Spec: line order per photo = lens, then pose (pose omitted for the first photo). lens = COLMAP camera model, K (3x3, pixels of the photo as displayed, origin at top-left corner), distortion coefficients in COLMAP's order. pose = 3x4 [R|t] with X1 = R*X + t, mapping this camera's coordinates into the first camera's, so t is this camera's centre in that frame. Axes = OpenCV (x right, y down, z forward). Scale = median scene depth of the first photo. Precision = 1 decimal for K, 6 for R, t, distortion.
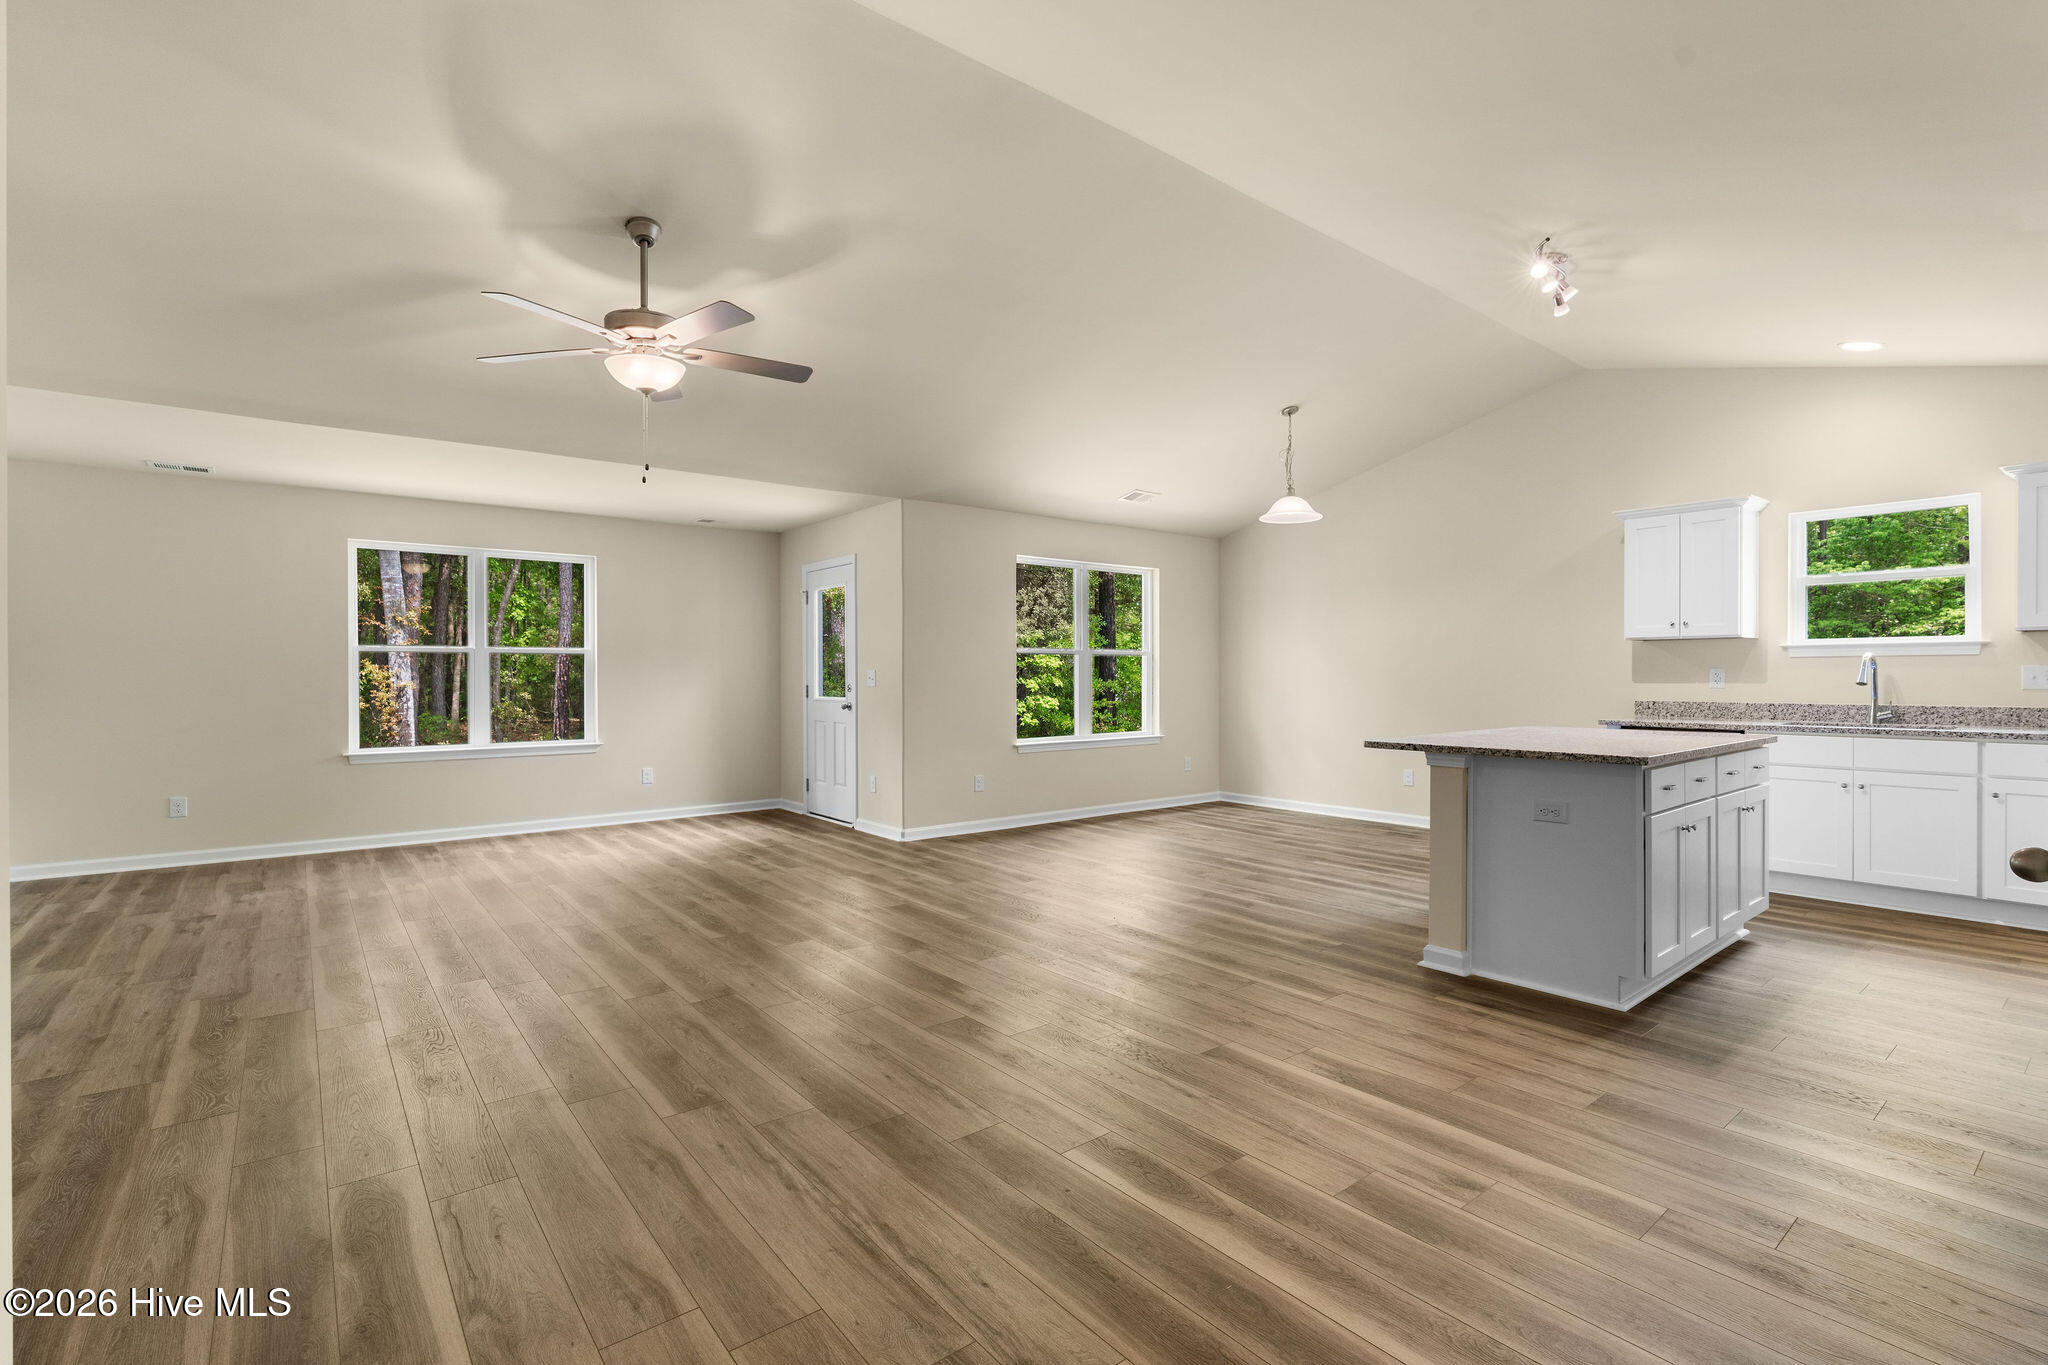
lens RADIAL K [[923.9, 0, 1026.9], [0, 923.9, 685.9], [0, 0, 1]] dist [-0.009588, 0.003934]
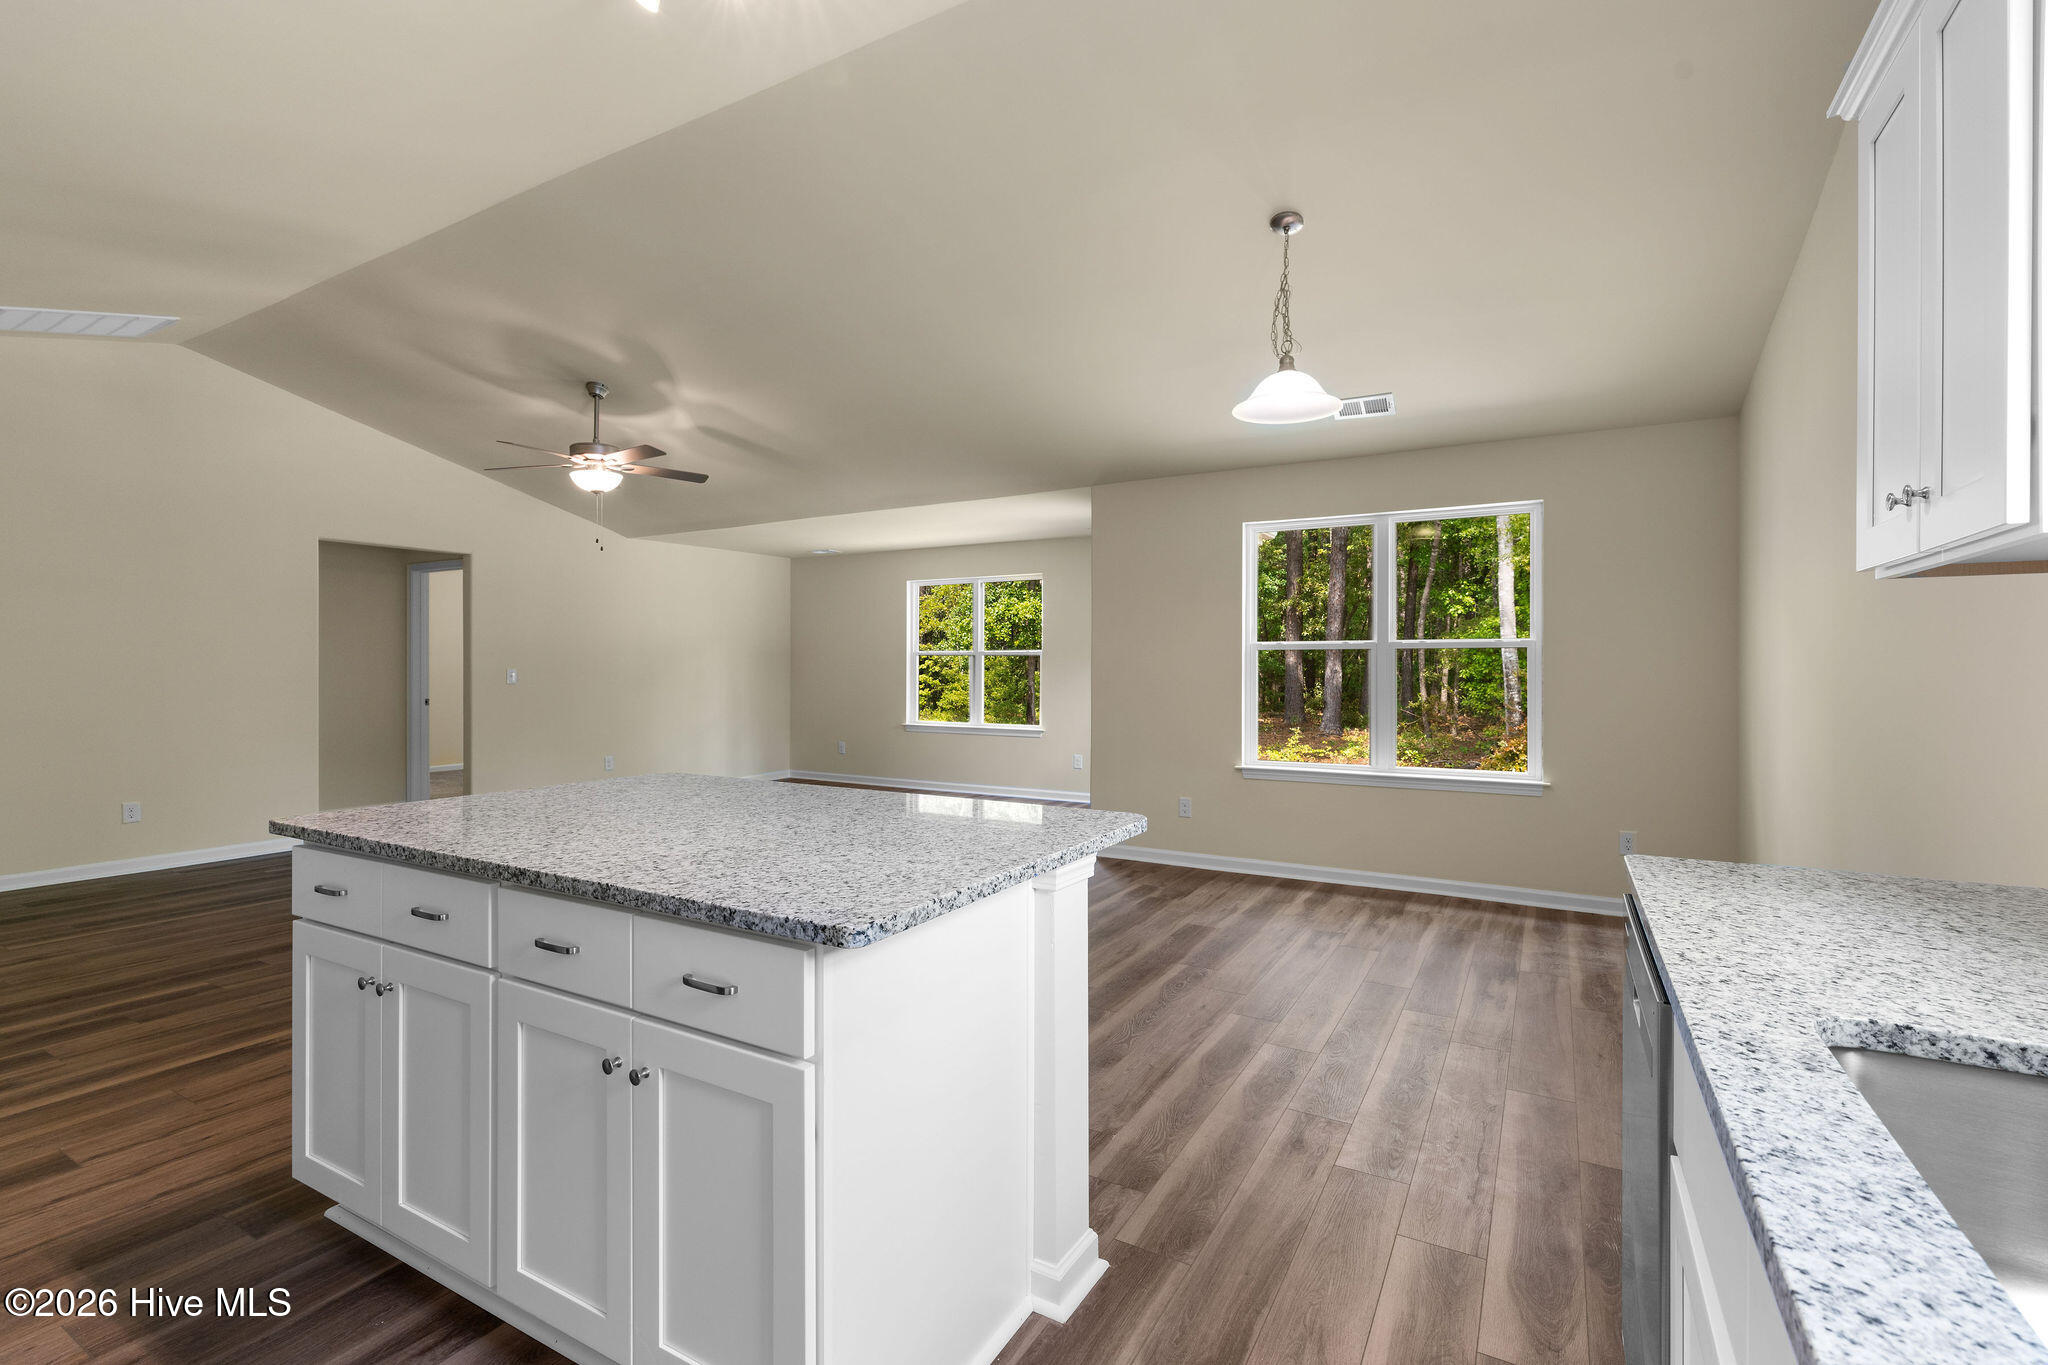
lens RADIAL K [[923.9, 0, 1023.2], [0, 923.9, 666.1], [0, 0, 1]] dist [-0.009588, 0.003934]
pose [[0.369030, 0.003785, -0.929410, 0.947474], [-0.014027, 0.999900, -0.001498, -0.025096], [0.929312, 0.013589, 0.369046, 0.803845]]
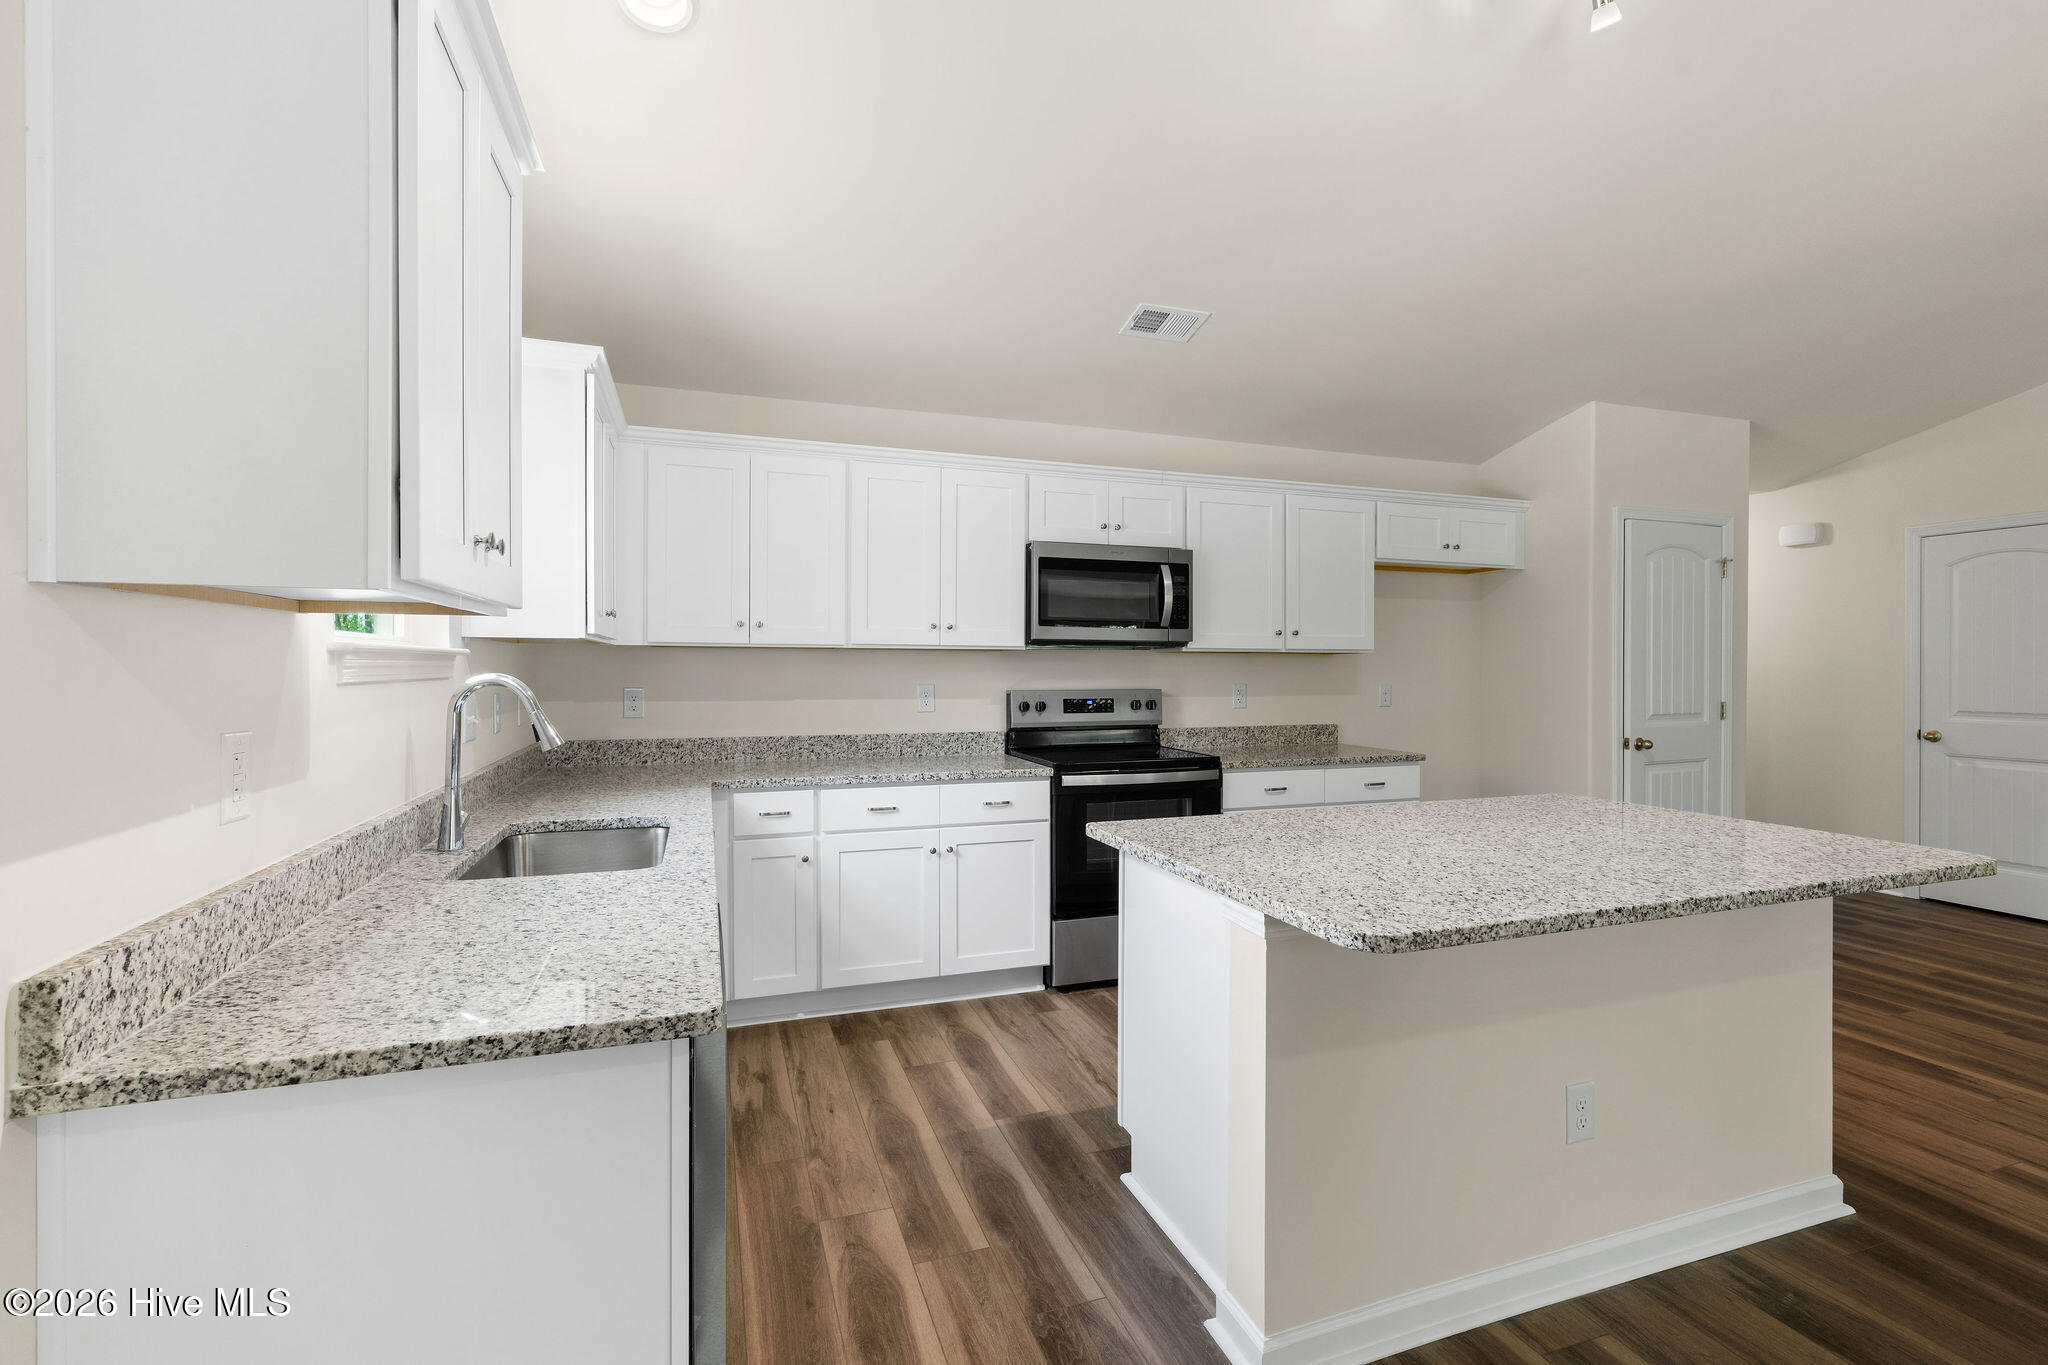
lens RADIAL K [[923.9, 0, 1032.9], [0, 923.9, 673.9], [0, 0, 1]] dist [-0.009588, 0.003934]
pose [[-0.946158, -0.001546, 0.323701, 0.564250], [0.004557, 0.999826, 0.018094, -0.042471], [-0.323673, 0.018595, -0.945986, 1.329795]]
